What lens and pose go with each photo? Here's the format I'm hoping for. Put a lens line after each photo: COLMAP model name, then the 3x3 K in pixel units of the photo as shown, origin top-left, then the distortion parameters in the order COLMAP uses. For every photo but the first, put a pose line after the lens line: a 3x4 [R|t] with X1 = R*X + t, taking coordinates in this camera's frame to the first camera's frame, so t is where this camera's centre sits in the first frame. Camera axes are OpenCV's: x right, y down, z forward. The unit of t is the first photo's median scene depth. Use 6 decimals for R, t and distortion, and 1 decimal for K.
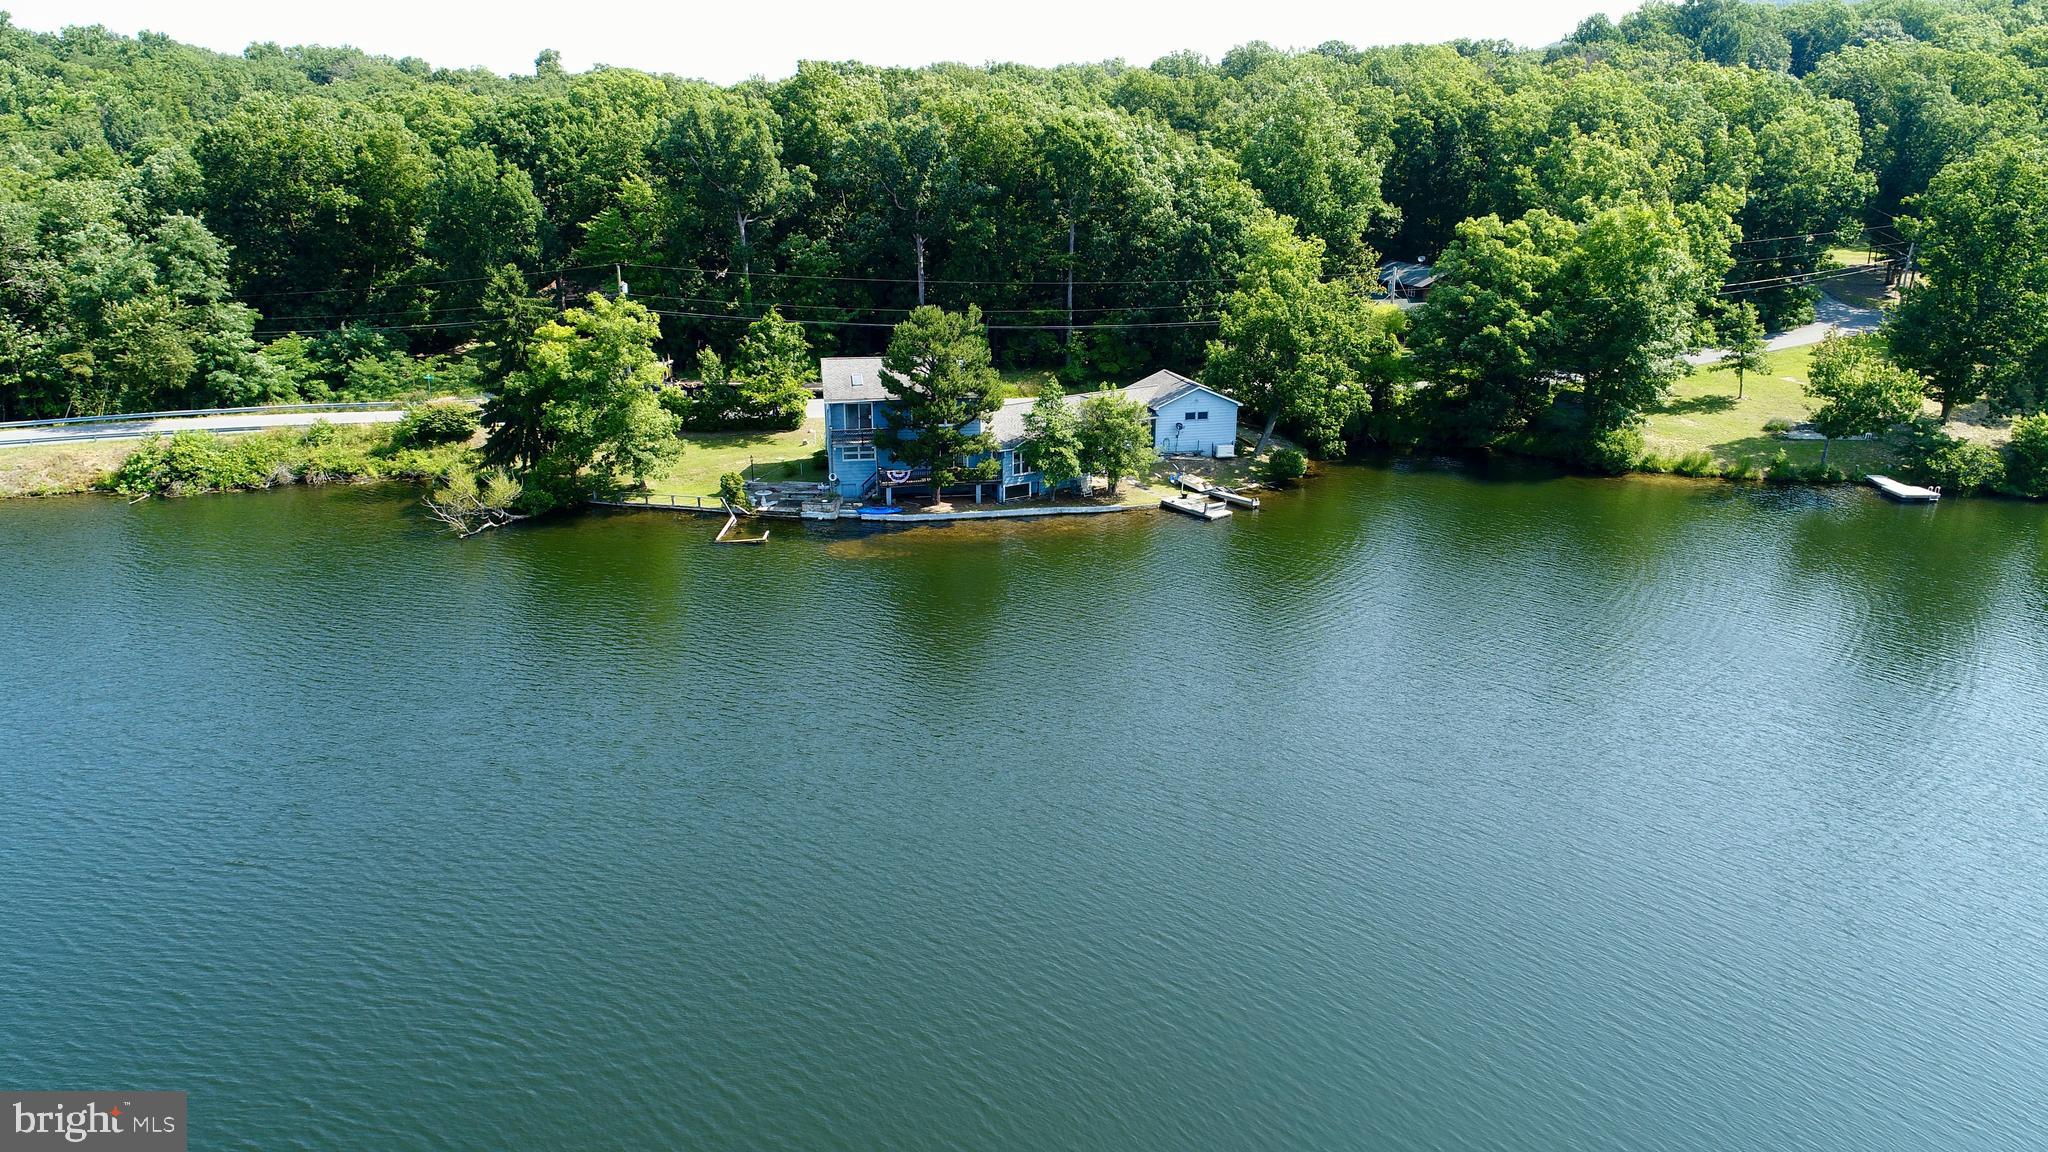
lens RADIAL K [[1371.7, 0, 1024.0], [0, 1371.7, 576.0], [0, 0, 1]] dist [-0.005433, 0.001492]
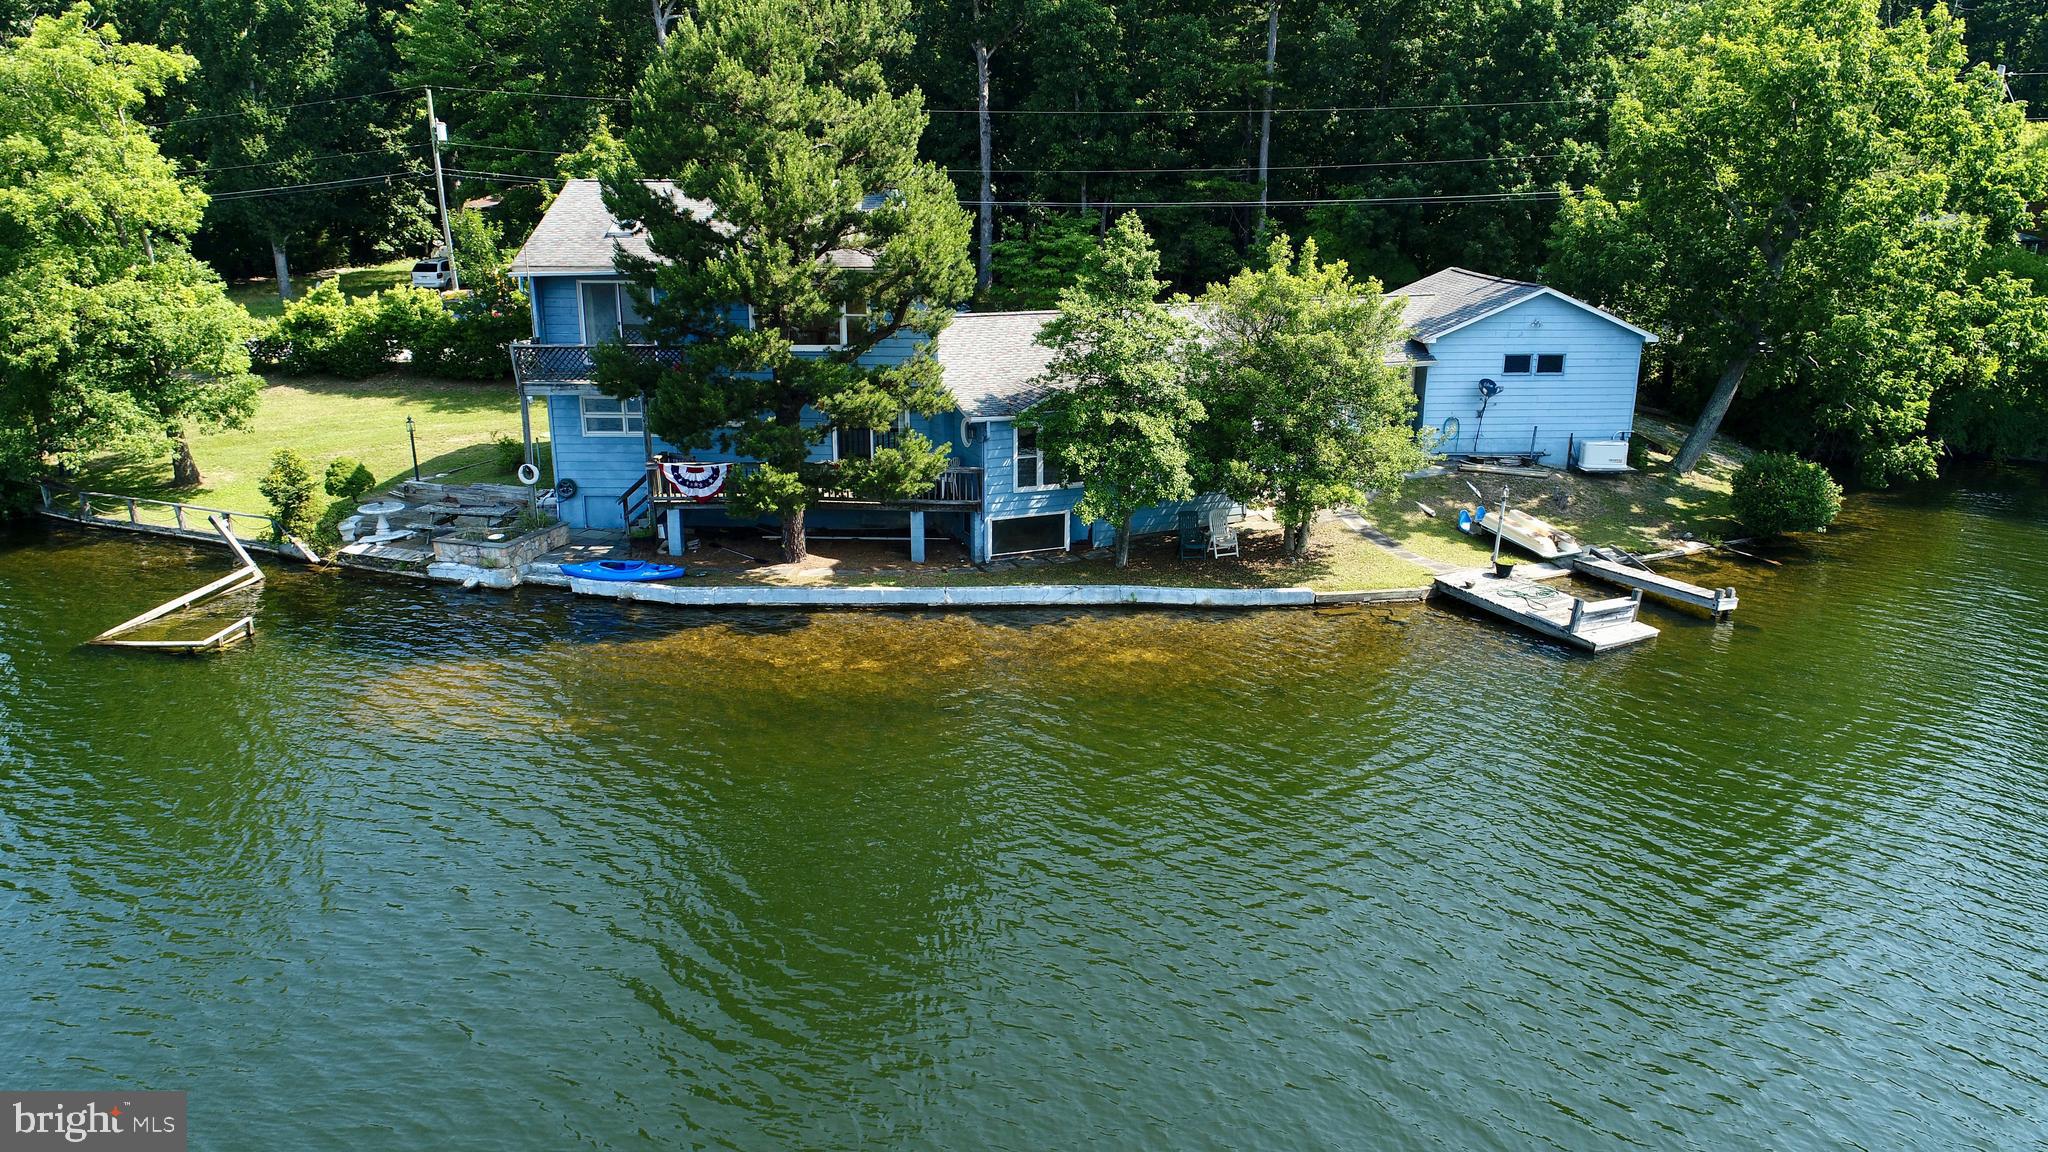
lens RADIAL K [[1371.7, 0, 1024.0], [0, 1371.7, 576.0], [0, 0, 1]] dist [-0.005433, 0.001492]
pose [[0.982619, 0.052057, -0.178187, 0.059666], [-0.056095, 0.998269, -0.017697, -0.043955], [0.176958, 0.027384, 0.983837, 0.636533]]
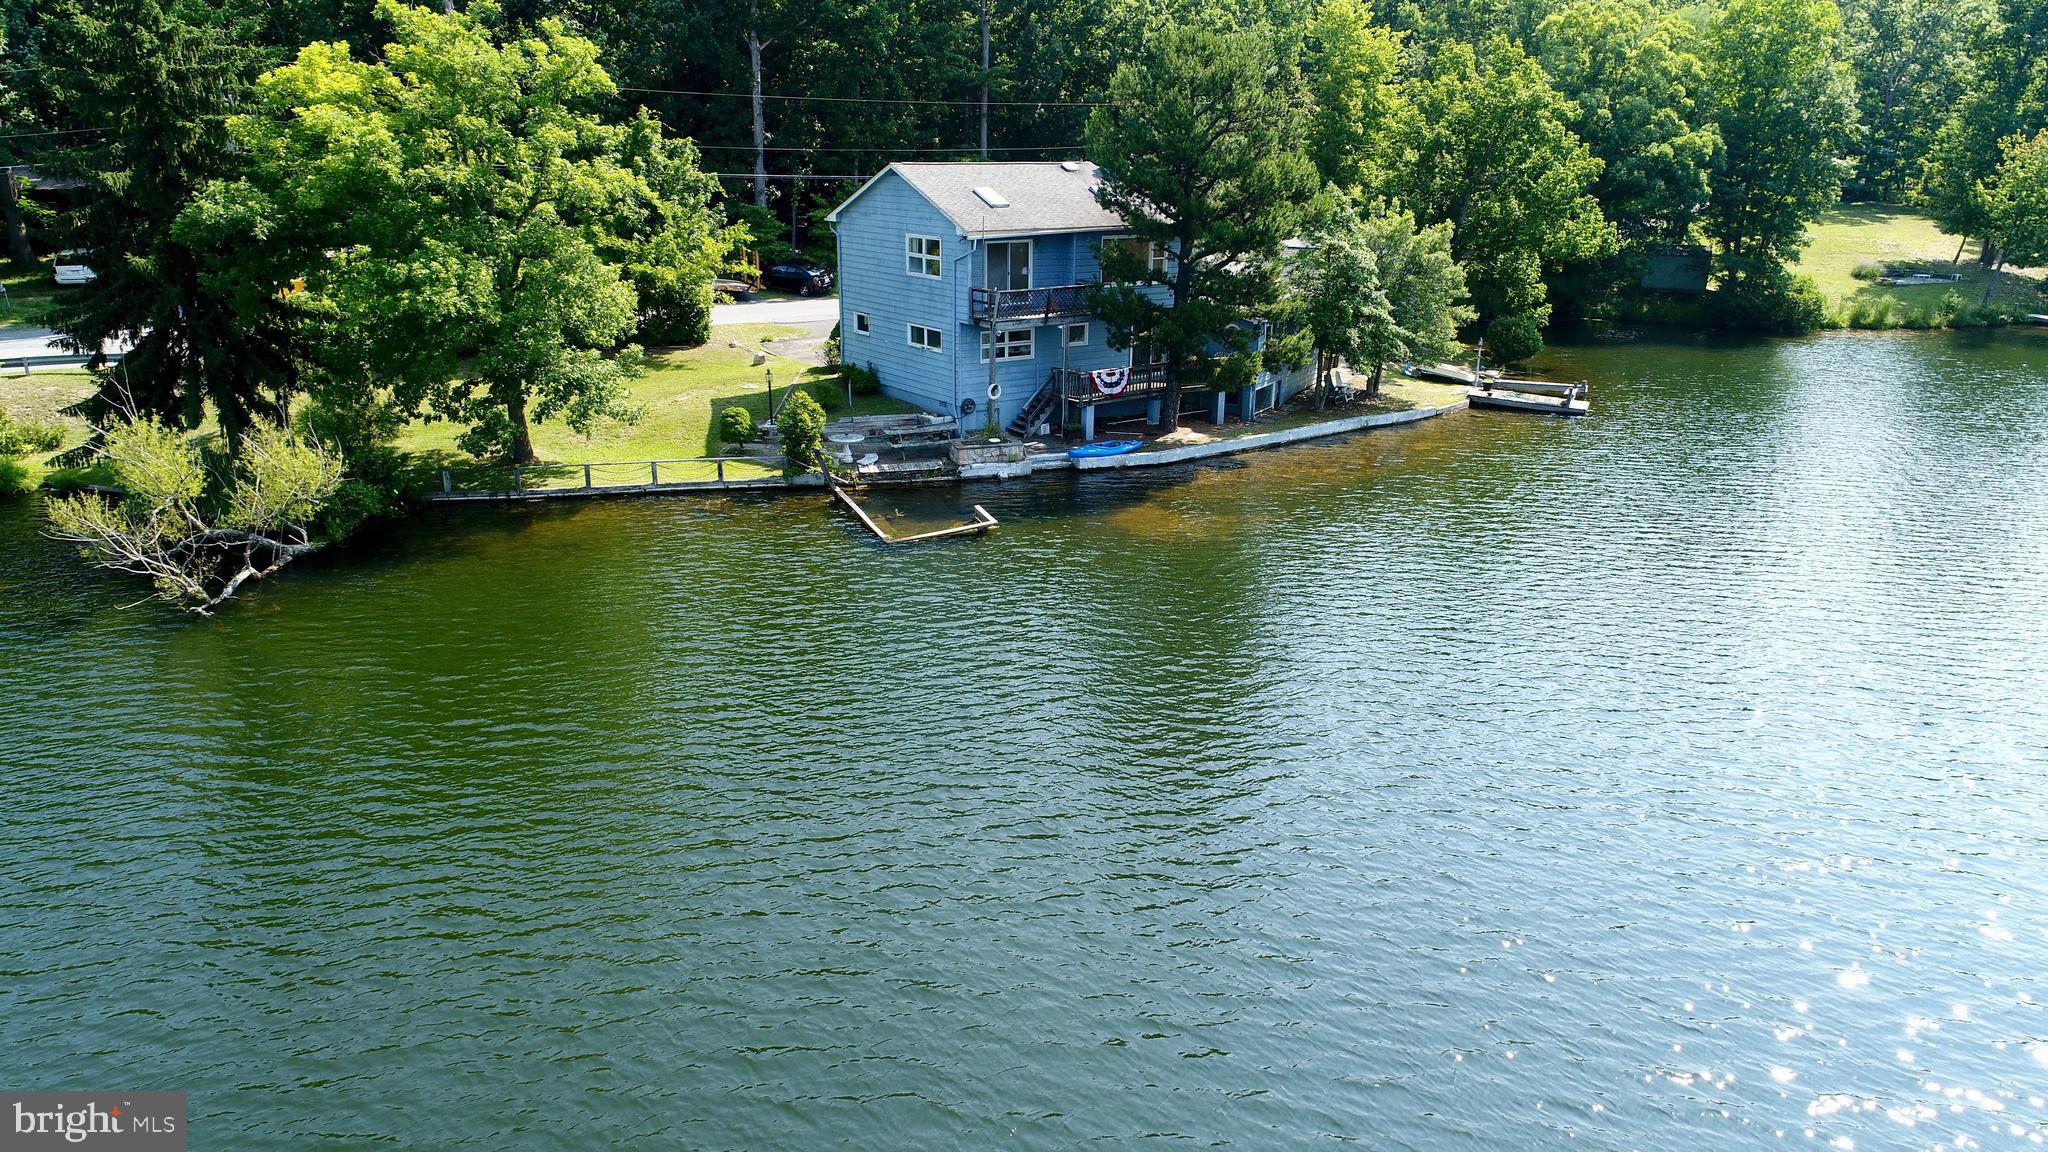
lens RADIAL K [[1356.7, 0, 1042.6], [0, 1356.7, 582.0], [0, 0, 1]] dist [-0.002965, -0.000578]
pose [[0.894994, -0.132665, 0.425895, -0.328328], [0.129850, 0.990888, 0.035785, -0.019457], [-0.426761, 0.023275, 0.904065, 0.541328]]
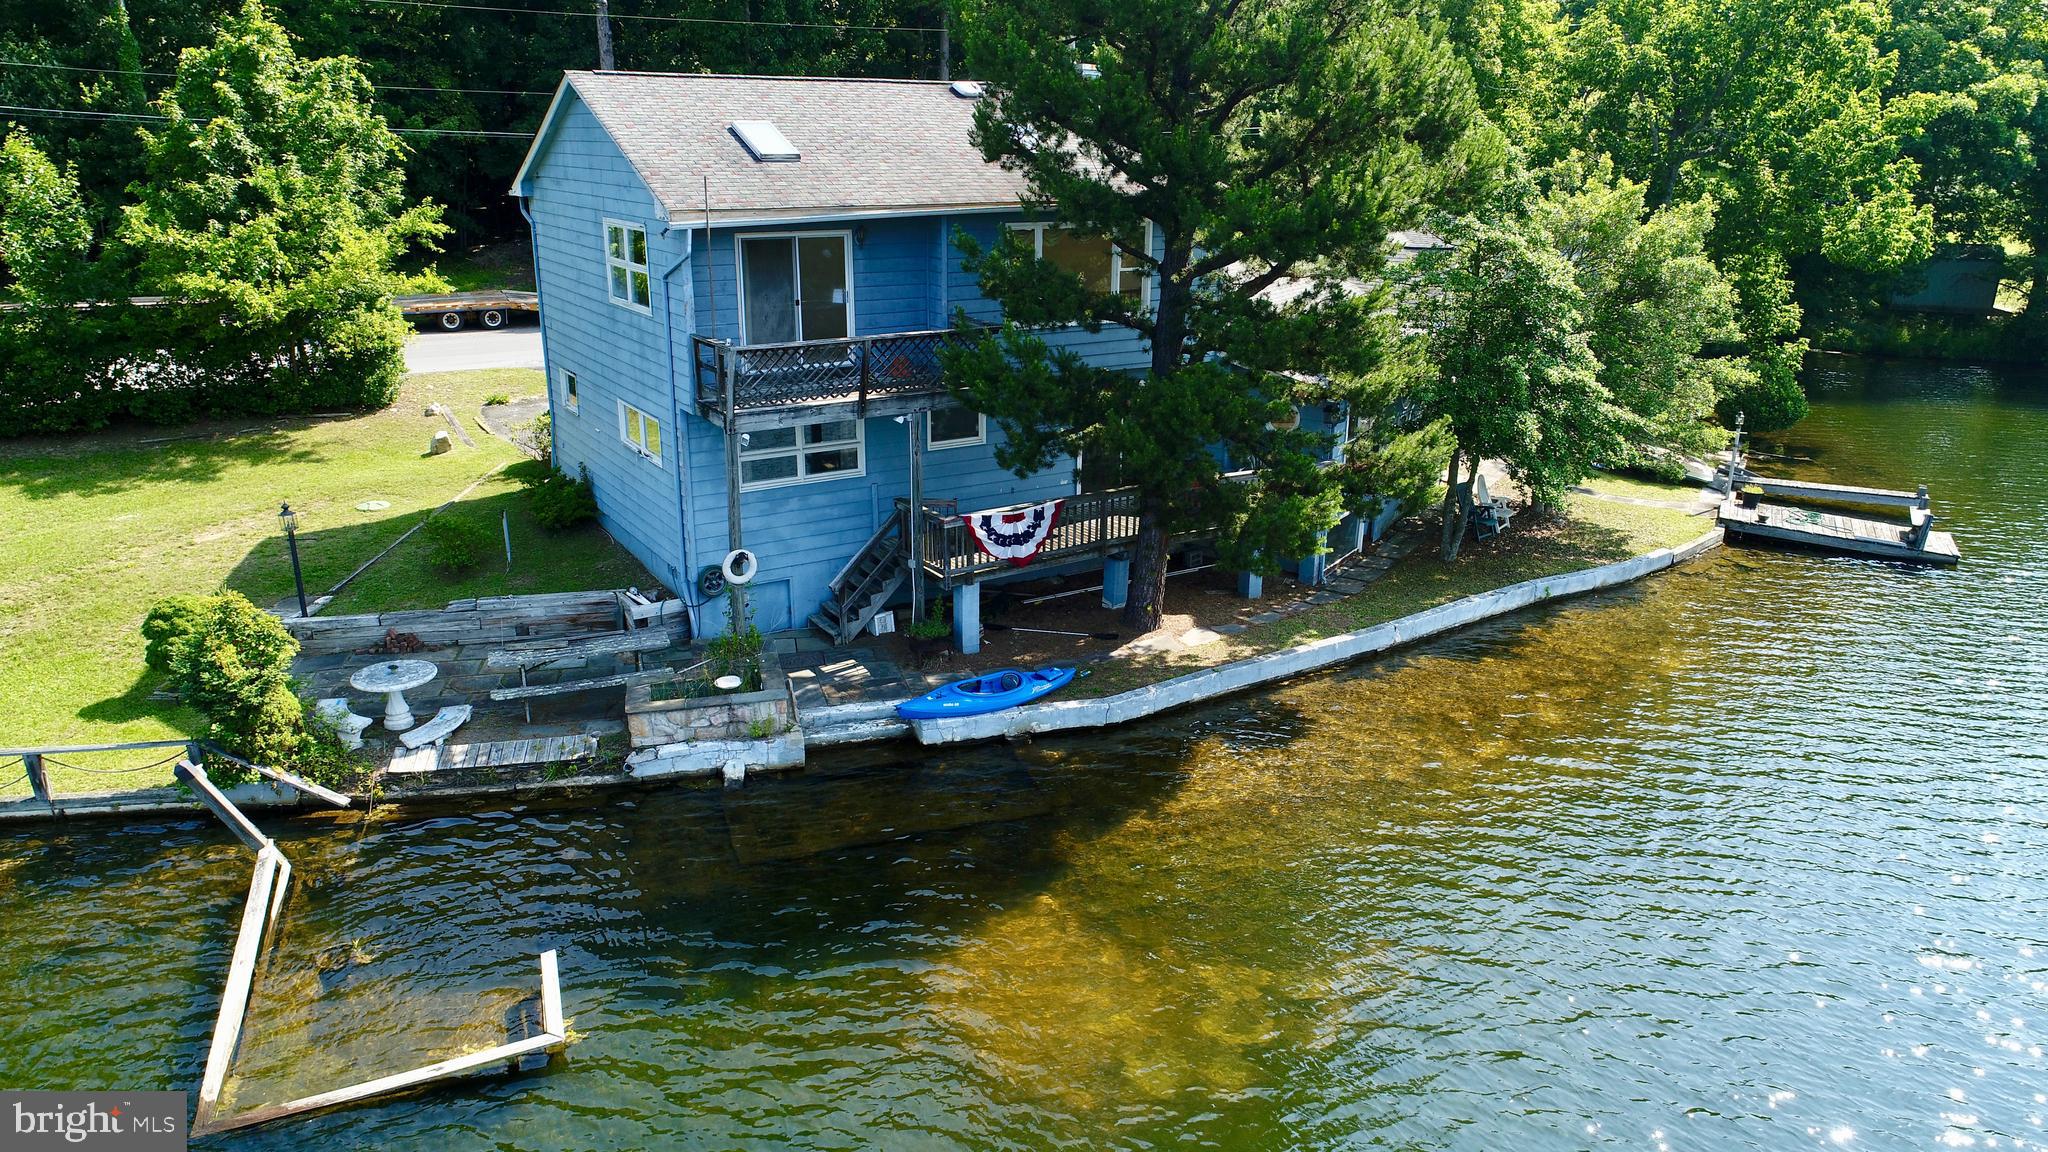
lens RADIAL K [[1371.7, 0, 1024.0], [0, 1371.7, 576.0], [0, 0, 1]] dist [-0.005433, 0.001492]
pose [[0.922198, -0.116035, 0.368900, -0.173381], [0.115603, 0.993021, 0.023355, -0.068340], [-0.369035, 0.021108, 0.929176, 0.755213]]
